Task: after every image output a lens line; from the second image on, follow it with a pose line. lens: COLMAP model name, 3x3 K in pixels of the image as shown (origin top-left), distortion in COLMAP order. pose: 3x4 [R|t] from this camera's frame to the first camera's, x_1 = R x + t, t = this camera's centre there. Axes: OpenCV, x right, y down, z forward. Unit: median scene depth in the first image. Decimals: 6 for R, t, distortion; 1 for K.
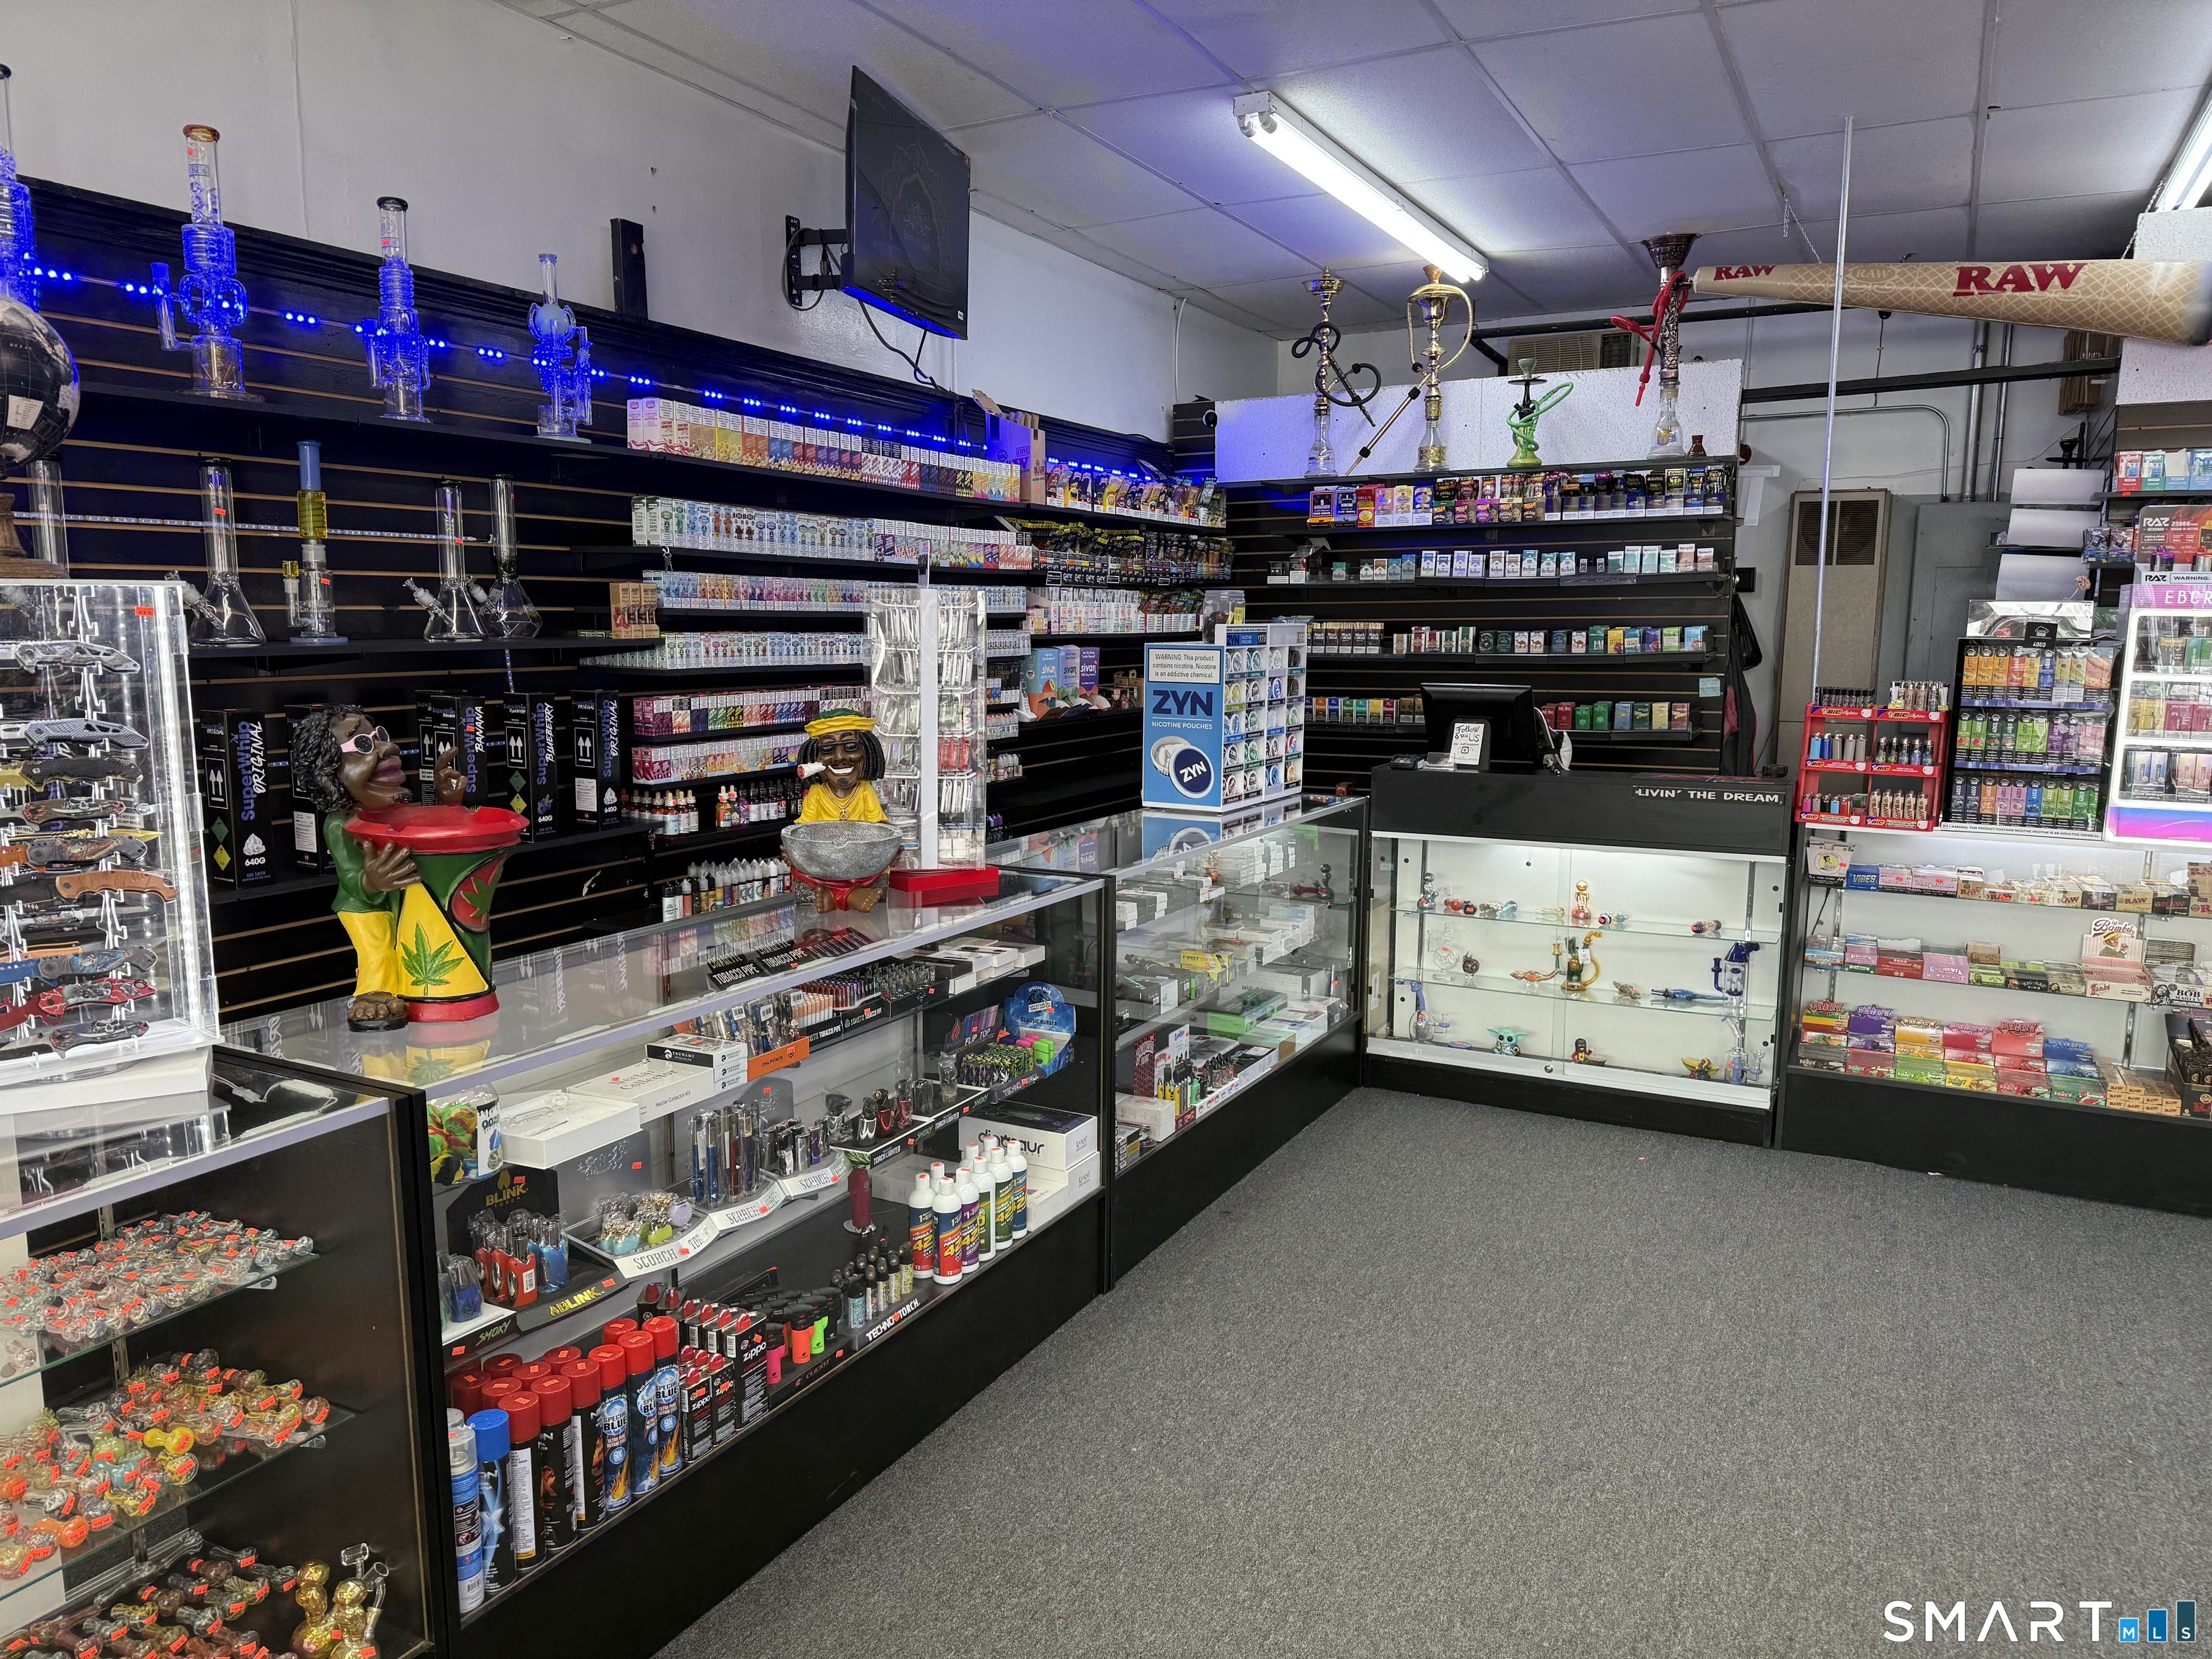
lens RADIAL K [[1557.9, 0, 1108.7], [0, 1557.9, 848.5], [0, 0, 1]] dist [0.068934, -0.083591]
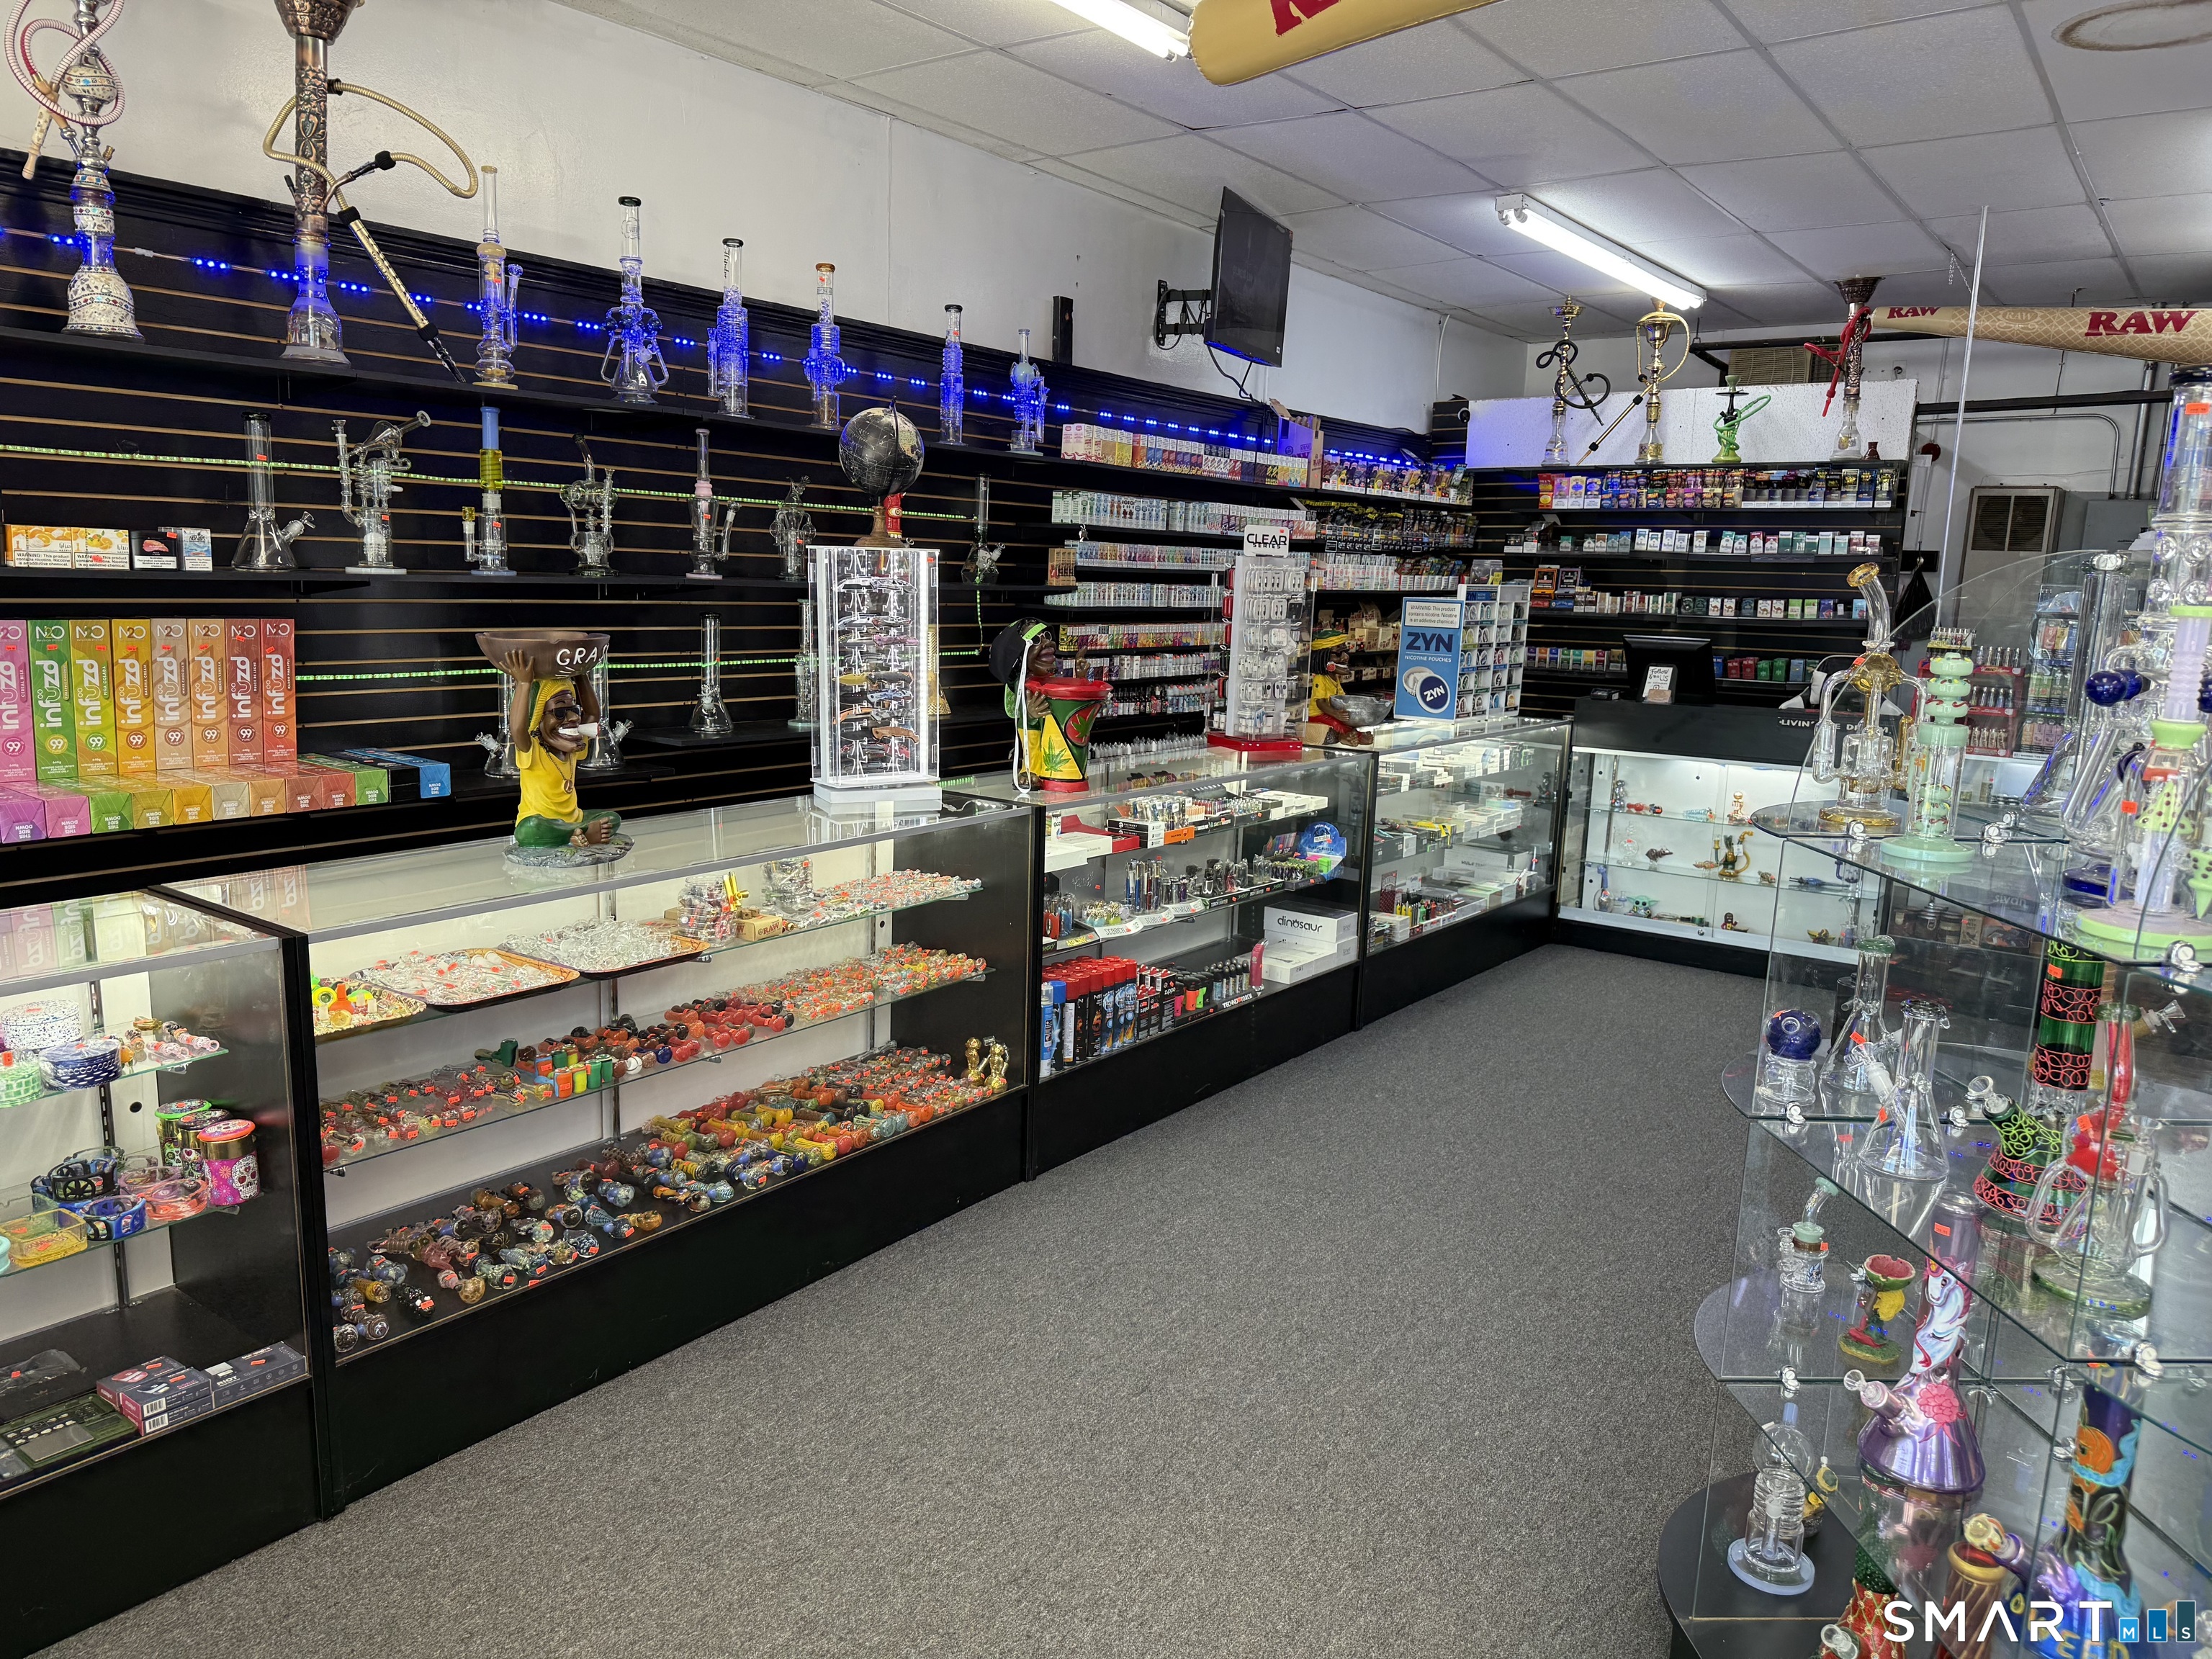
lens RADIAL K [[1557.9, 0, 1095.3], [0, 1557.9, 846.9], [0, 0, 1]] dist [0.068934, -0.083591]
pose [[0.987439, 0.055617, -0.147888, -0.027680], [-0.051553, 0.998183, 0.031179, 0.054234], [0.149354, -0.023164, 0.988513, -0.375971]]
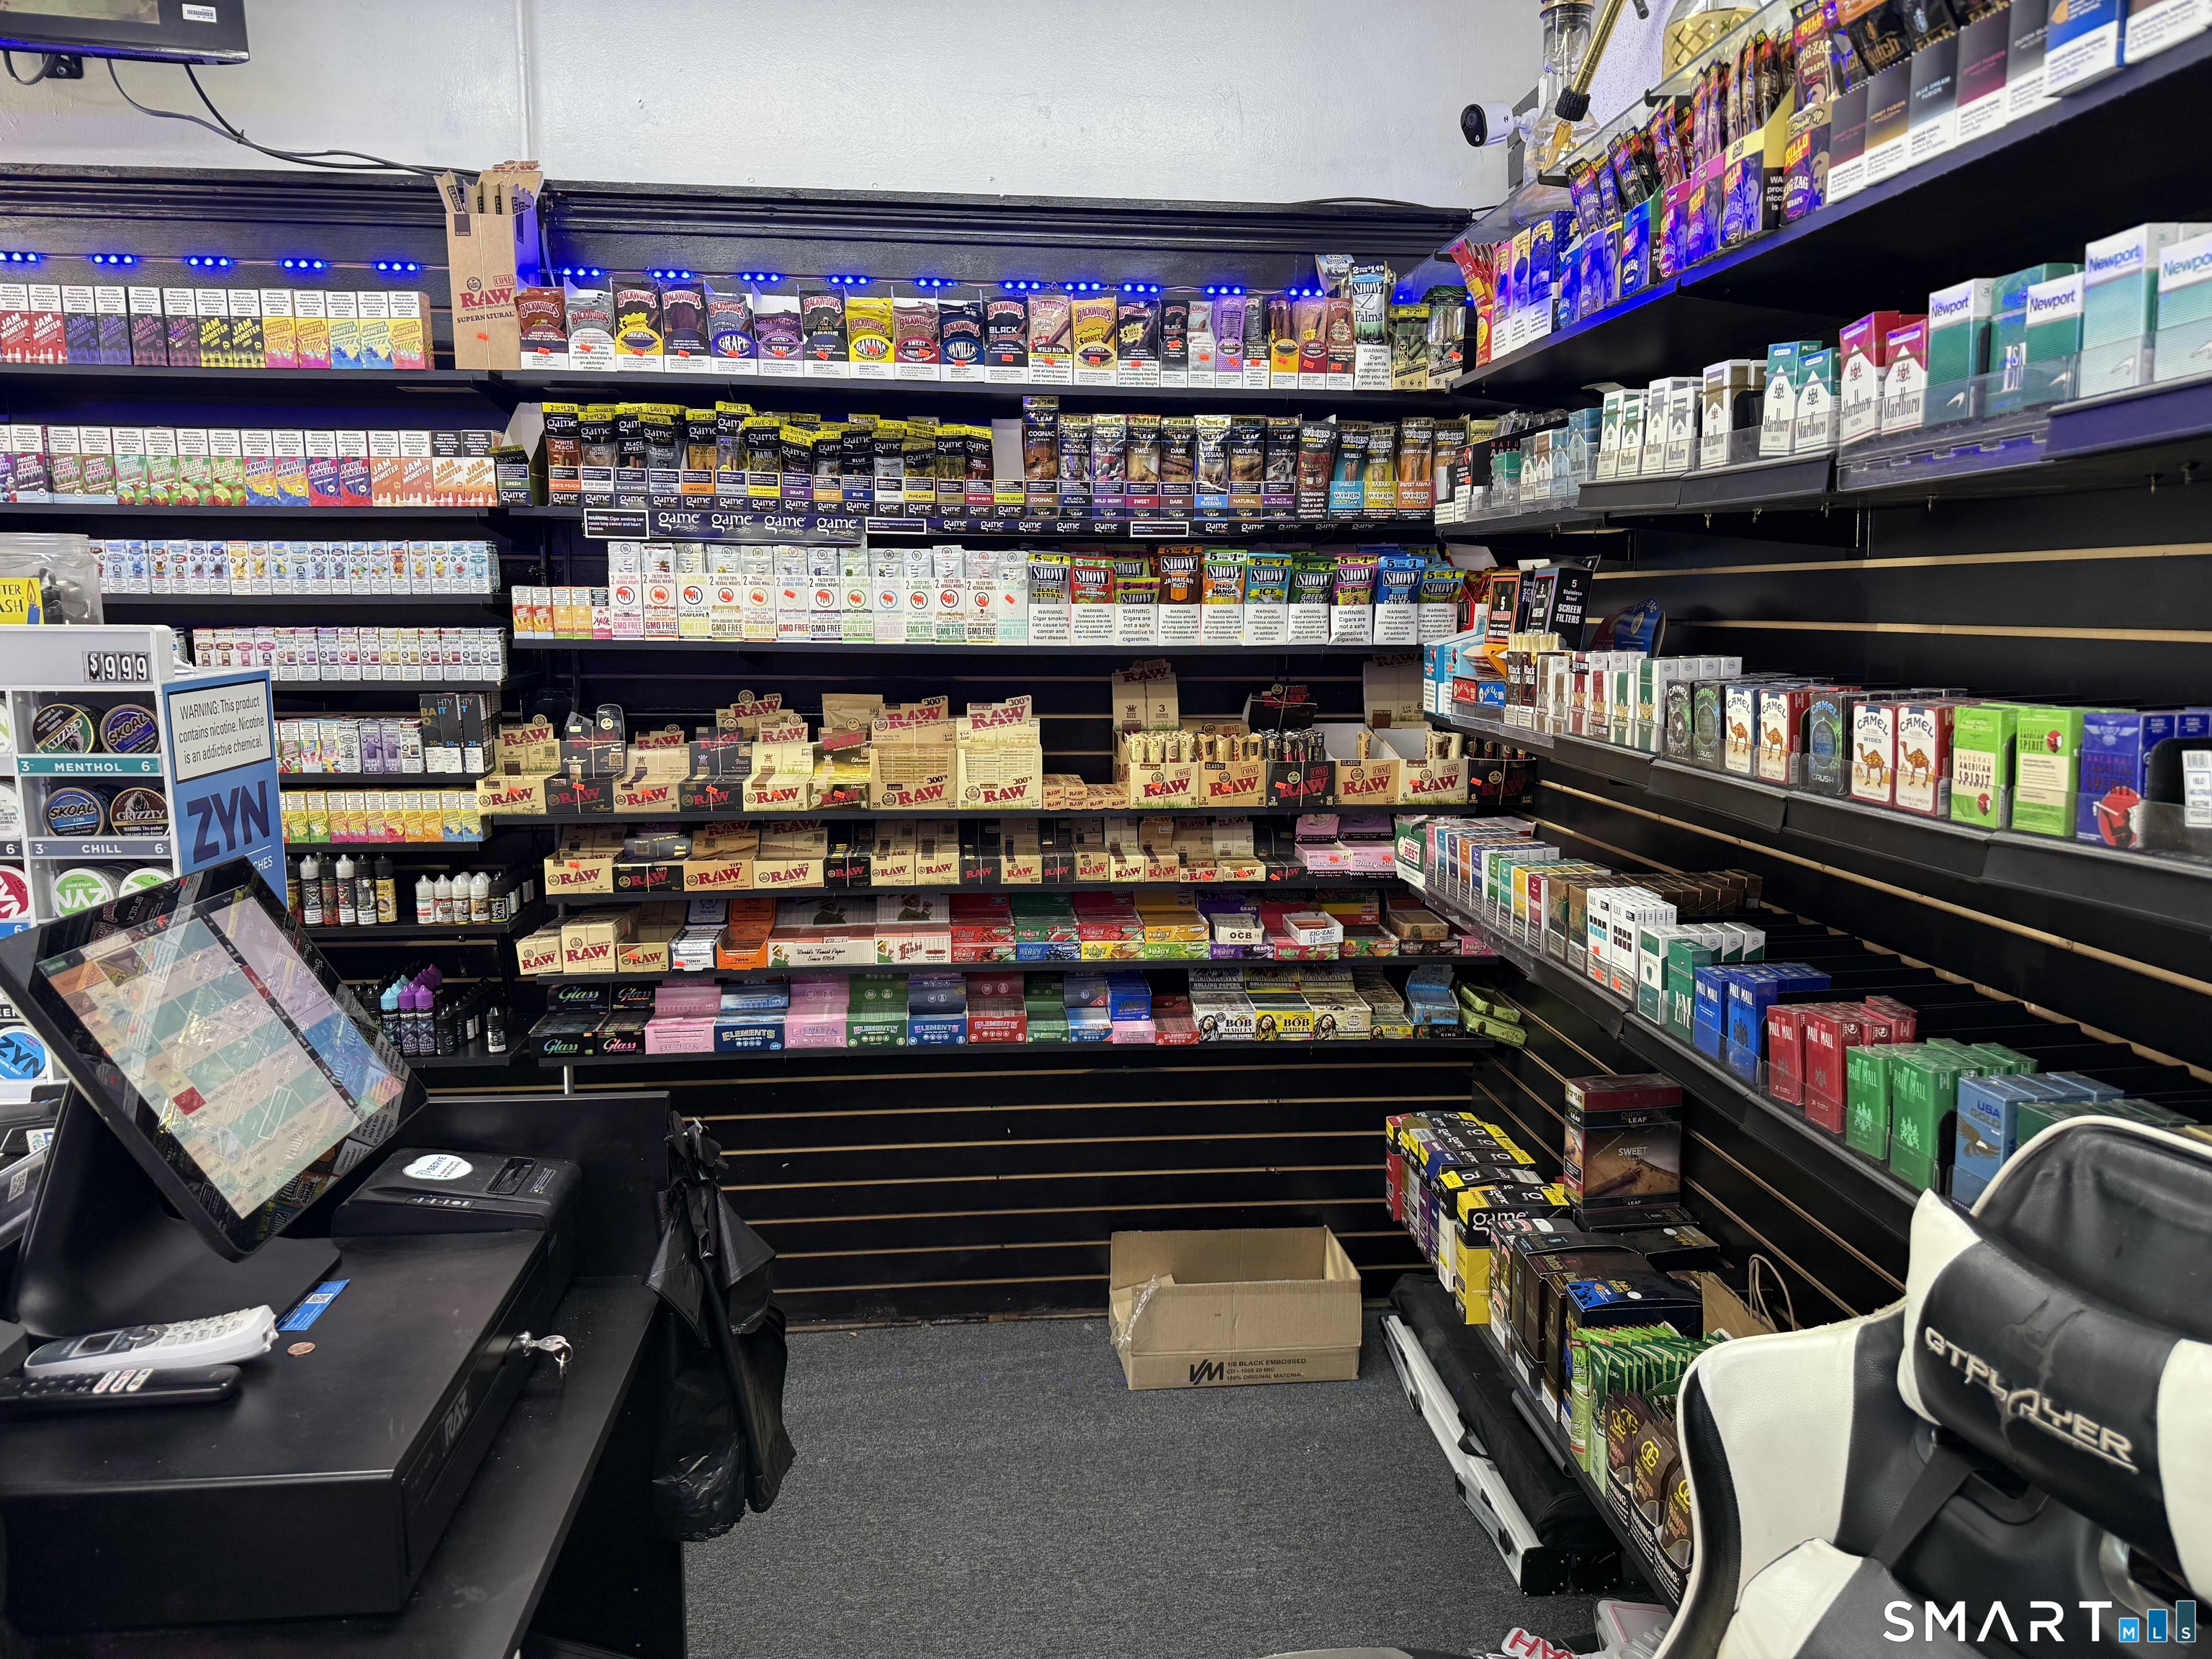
lens RADIAL K [[1557.9, 0, 1103.5], [0, 1557.9, 849.0], [0, 0, 1]] dist [0.068934, -0.083591]
pose [[0.537629, 0.135885, -0.832160, 0.543659], [-0.130223, 0.988469, 0.077276, -0.155066], [0.833065, 0.066821, 0.549125, 1.021210]]
